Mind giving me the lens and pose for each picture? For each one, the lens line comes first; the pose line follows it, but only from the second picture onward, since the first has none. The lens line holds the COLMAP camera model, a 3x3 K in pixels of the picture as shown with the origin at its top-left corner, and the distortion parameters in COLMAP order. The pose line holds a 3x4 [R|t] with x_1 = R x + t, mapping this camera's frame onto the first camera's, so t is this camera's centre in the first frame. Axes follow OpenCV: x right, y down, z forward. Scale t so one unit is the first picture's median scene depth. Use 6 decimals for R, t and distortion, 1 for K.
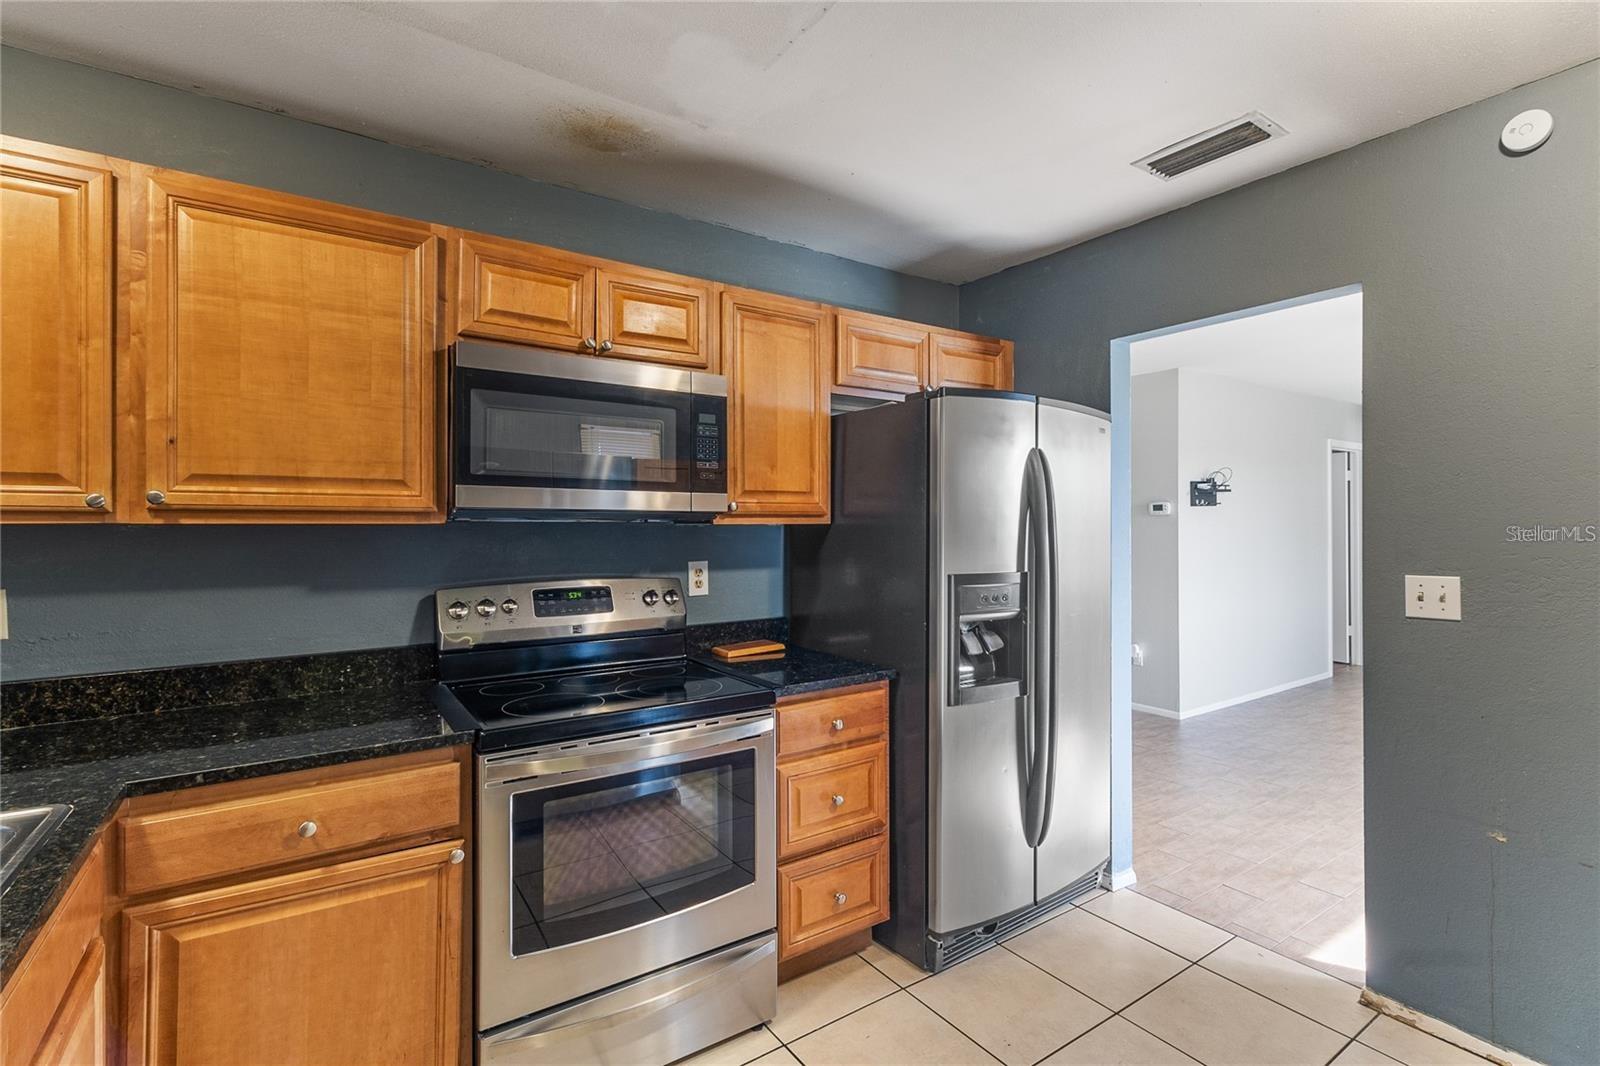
lens RADIAL K [[751.6, 0, 803.7], [0, 751.6, 523.3], [0, 0, 1]] dist [0.001533, 0.002511]
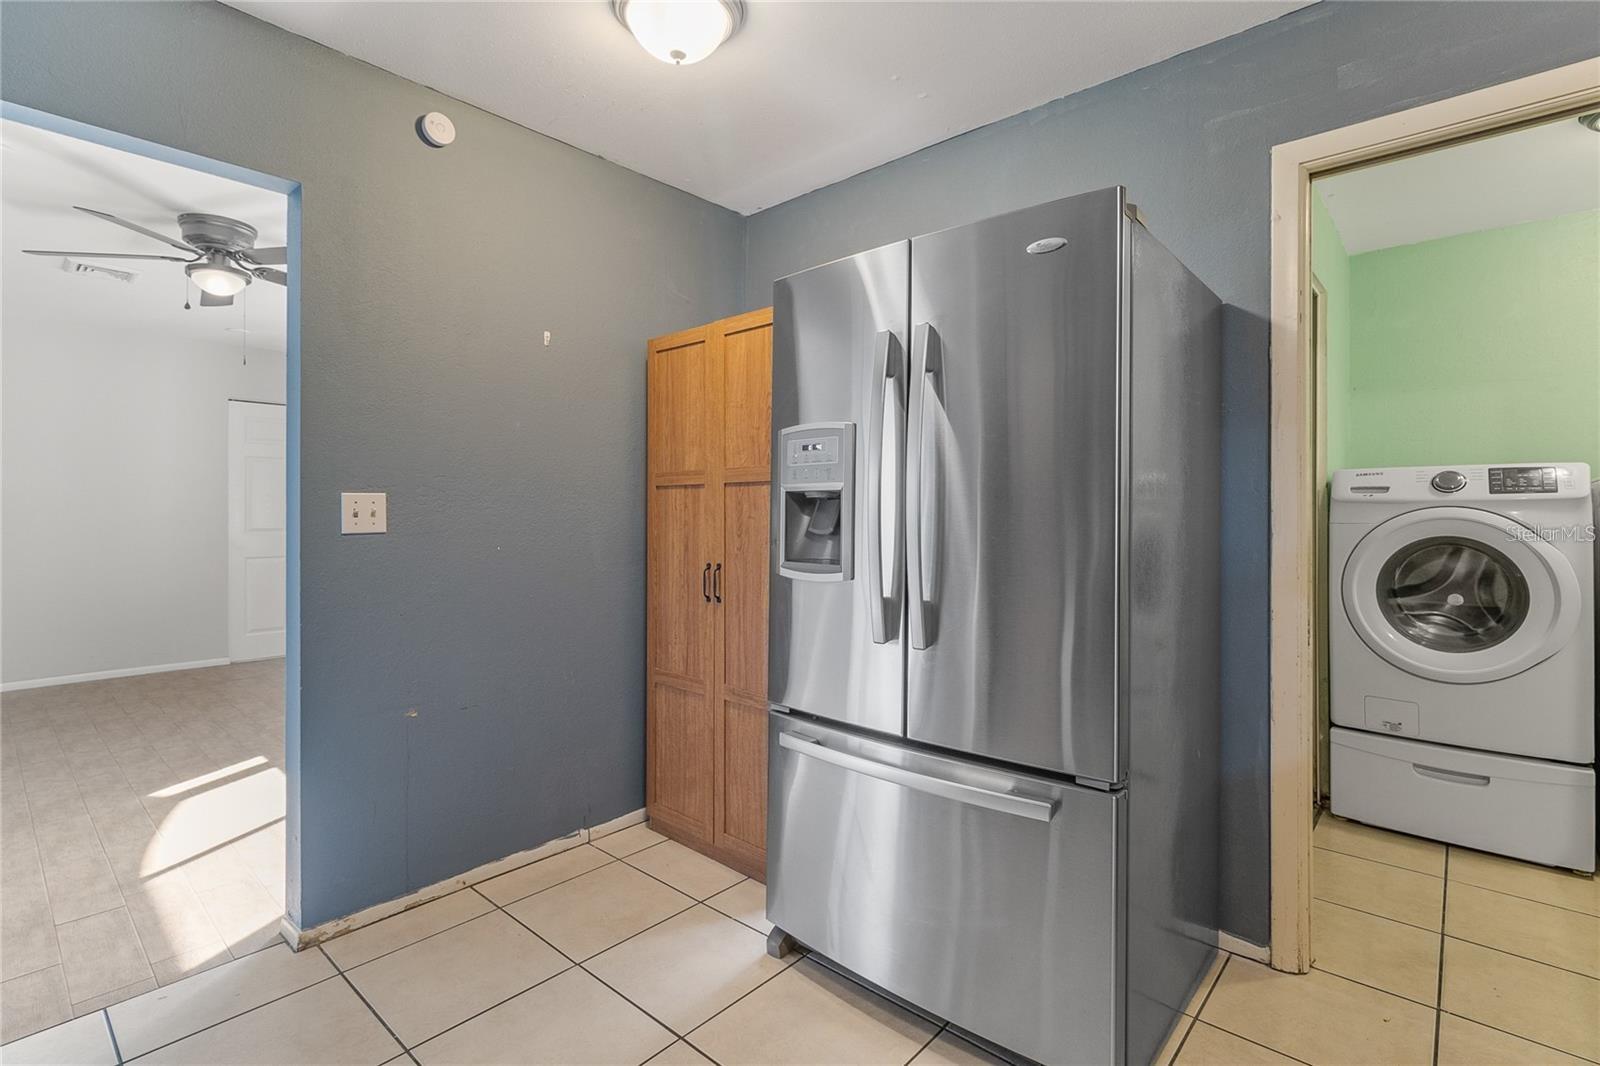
lens RADIAL K [[751.6, 0, 801.3], [0, 751.6, 516.2], [0, 0, 1]] dist [0.001533, 0.002511]
pose [[-0.226818, -0.001879, 0.973935, -0.327988], [-0.005092, 0.999987, 0.000743, 0.097829], [-0.973924, -0.004791, -0.226825, 0.636709]]
